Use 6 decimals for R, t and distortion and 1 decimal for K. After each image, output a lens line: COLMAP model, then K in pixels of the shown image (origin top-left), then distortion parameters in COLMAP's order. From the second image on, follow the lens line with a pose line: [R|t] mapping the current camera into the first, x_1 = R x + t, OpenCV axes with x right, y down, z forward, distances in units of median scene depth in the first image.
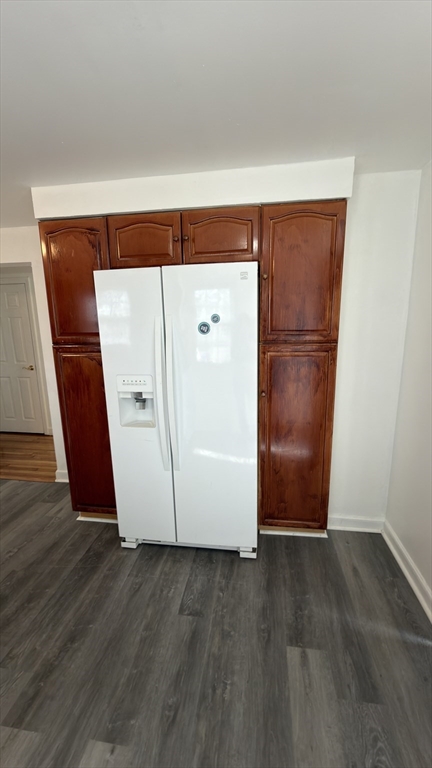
lens RADIAL K [[304.4, 0, 217.7], [0, 304.4, 382.5], [0, 0, 1]] dist [0.001335, 0.000066]
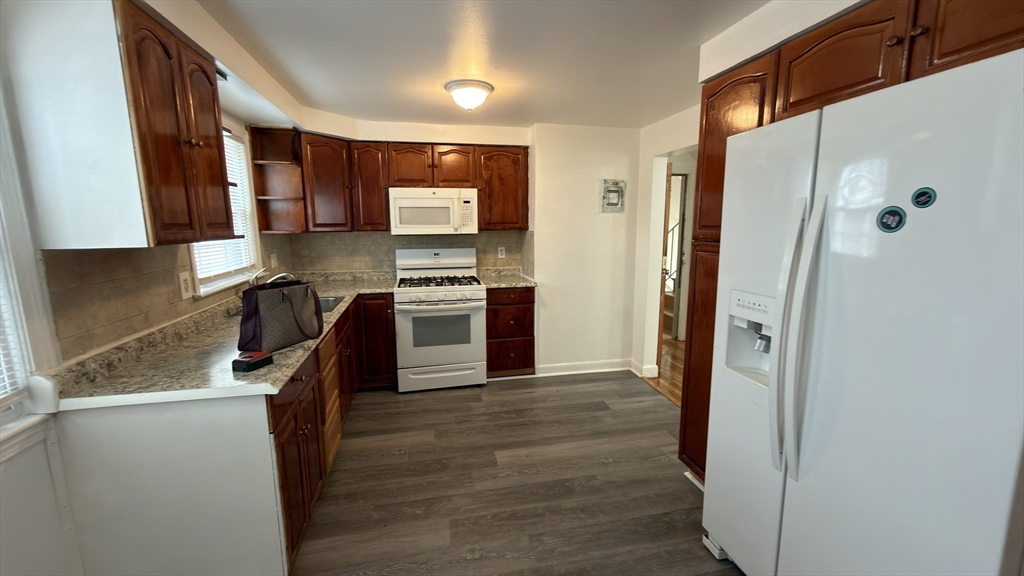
lens RADIAL K [[405.9, 0, 511.2], [0, 405.9, 287.1], [0, 0, 1]] dist [0.001335, 0.000066]
pose [[0.359726, 0.160141, -0.919213, 0.303466], [-0.179875, 0.978584, 0.100092, -0.030876], [0.915556, 0.129337, 0.380828, 0.219463]]
